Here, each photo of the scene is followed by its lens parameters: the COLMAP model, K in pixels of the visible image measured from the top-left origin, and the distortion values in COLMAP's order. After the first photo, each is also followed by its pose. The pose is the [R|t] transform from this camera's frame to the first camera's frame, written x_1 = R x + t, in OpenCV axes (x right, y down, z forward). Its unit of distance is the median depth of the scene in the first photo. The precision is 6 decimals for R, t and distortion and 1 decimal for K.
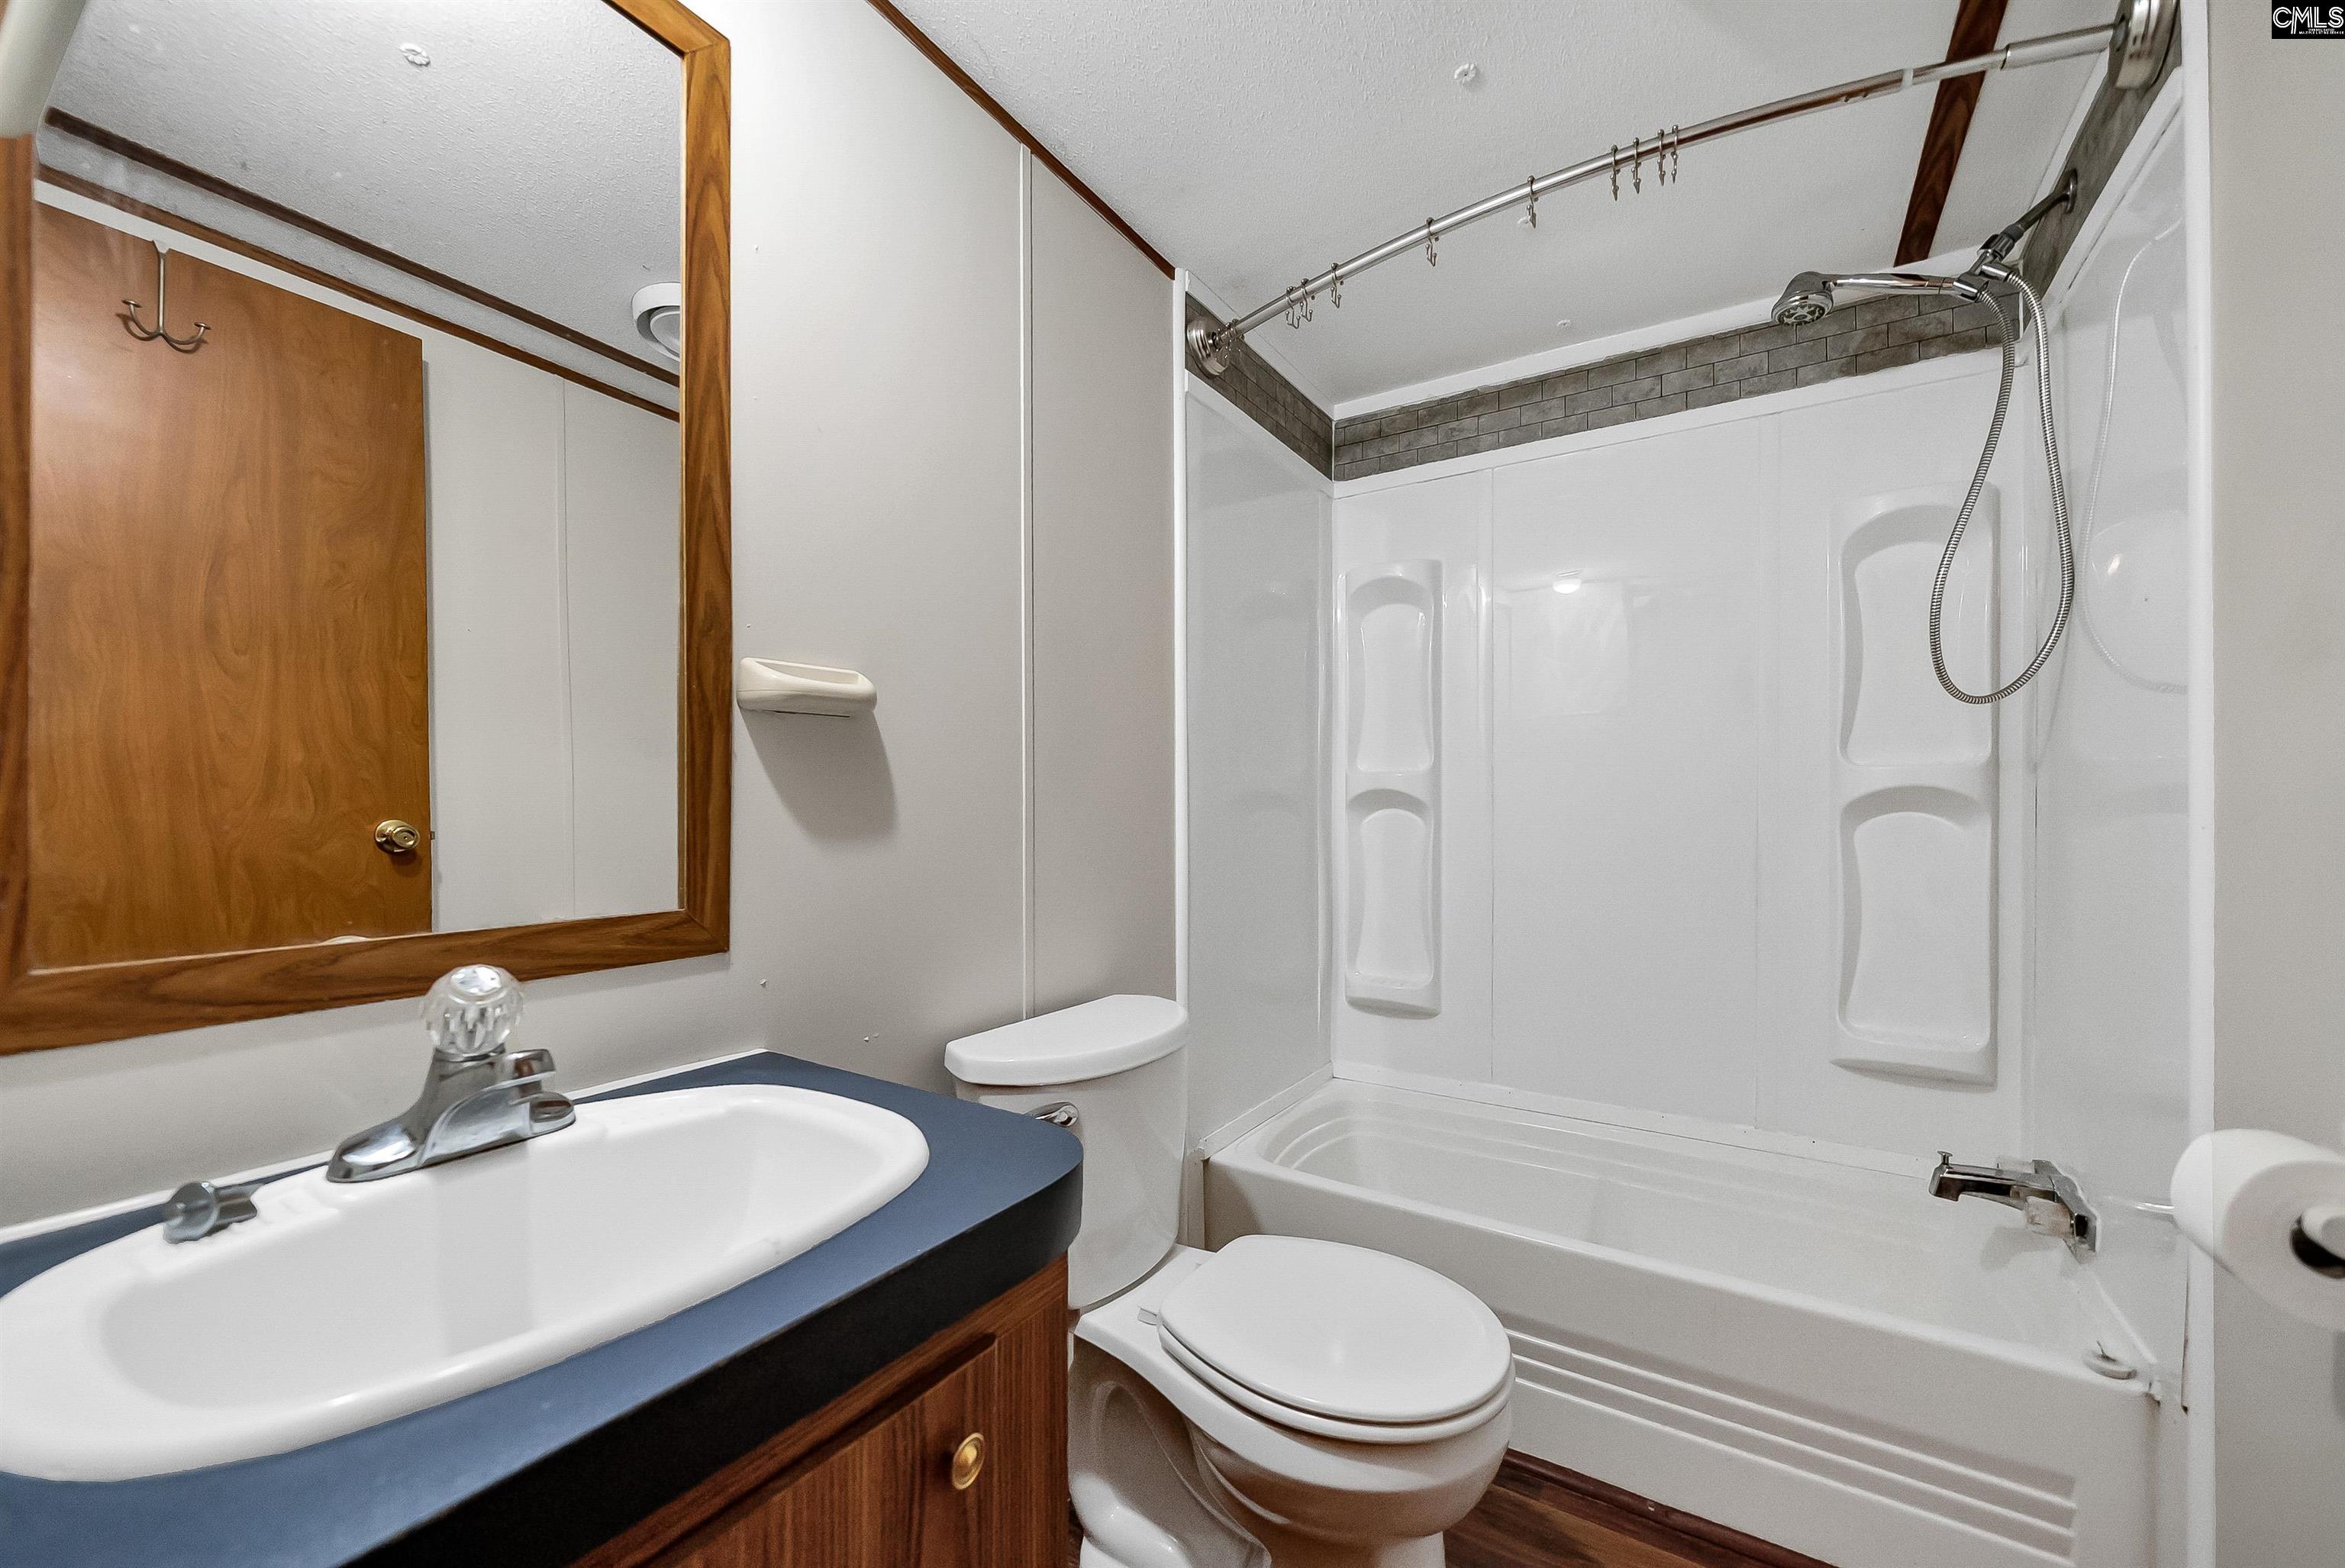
lens RADIAL K [[906.5, 0, 1176.6], [0, 906.5, 806.9], [0, 0, 1]] dist [-0.000394, -0.000011]
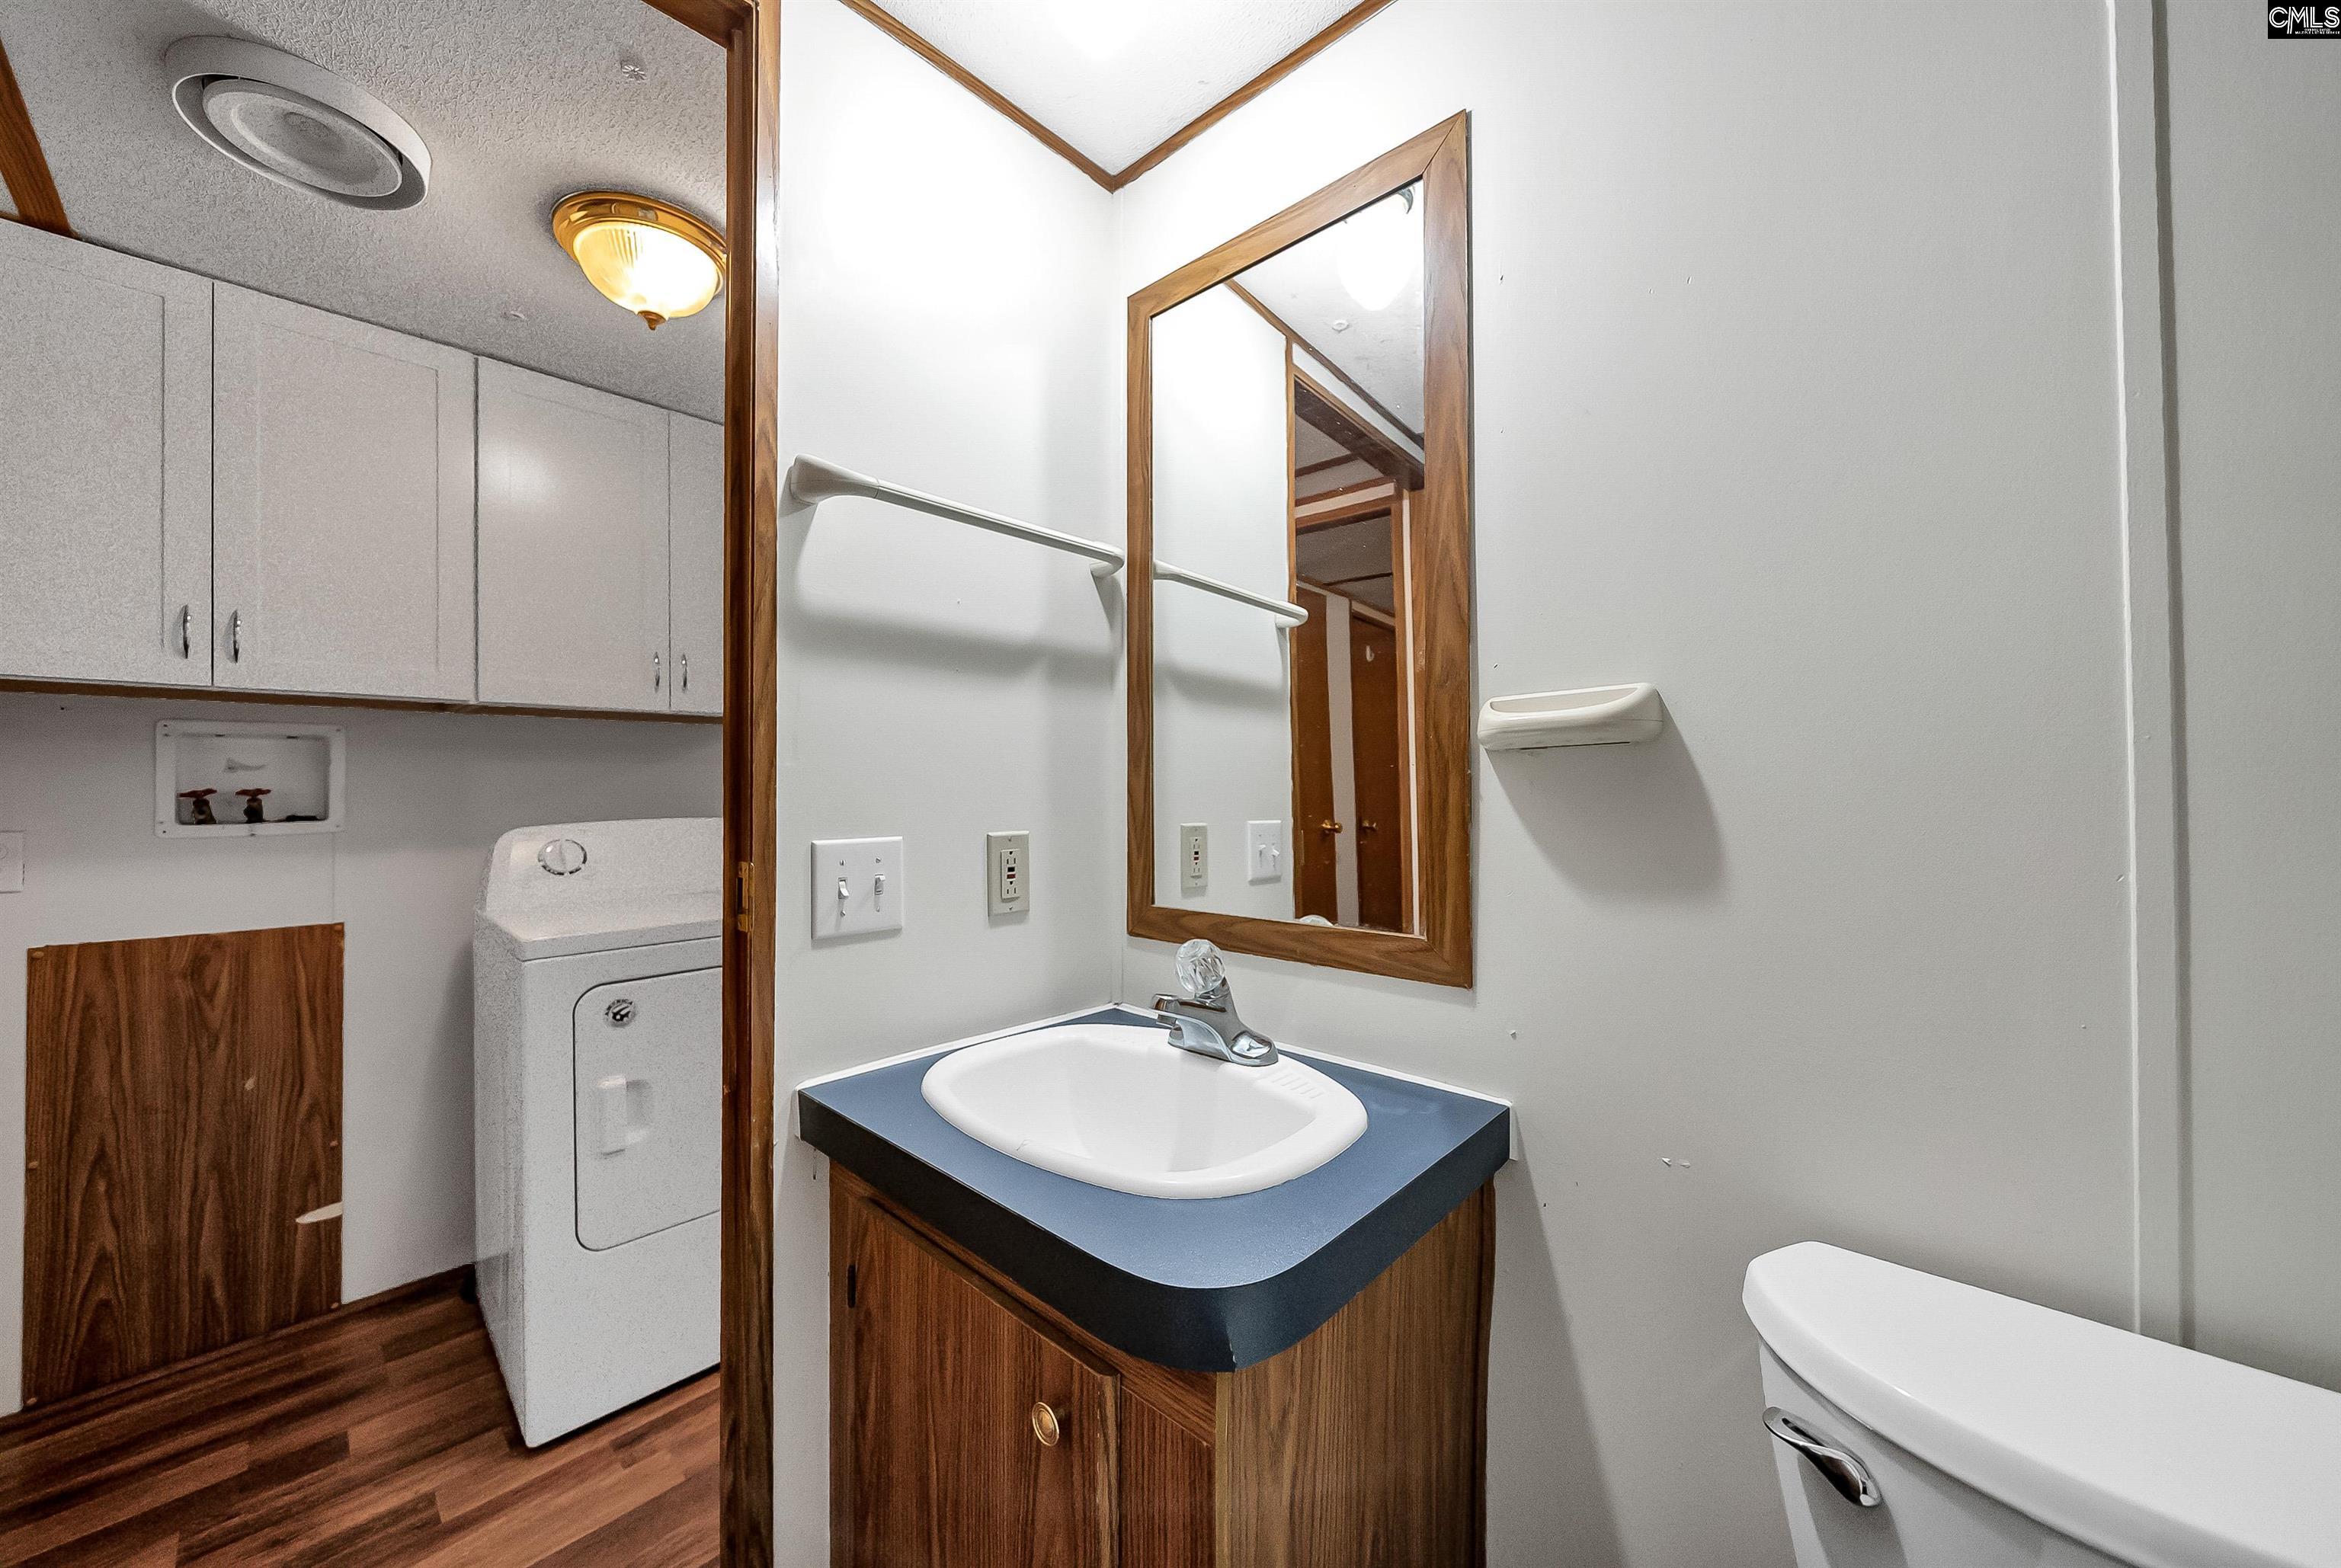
lens RADIAL K [[839.1, 0, 1170.7], [0, 839.1, 787.2], [0, 0, 1]] dist [-0.000204, -0.000028]
pose [[-0.182181, -0.007198, -0.983239, 0.516328], [0.004177, 0.999959, -0.008094, -0.064304], [0.983256, -0.005581, -0.182144, 0.855909]]
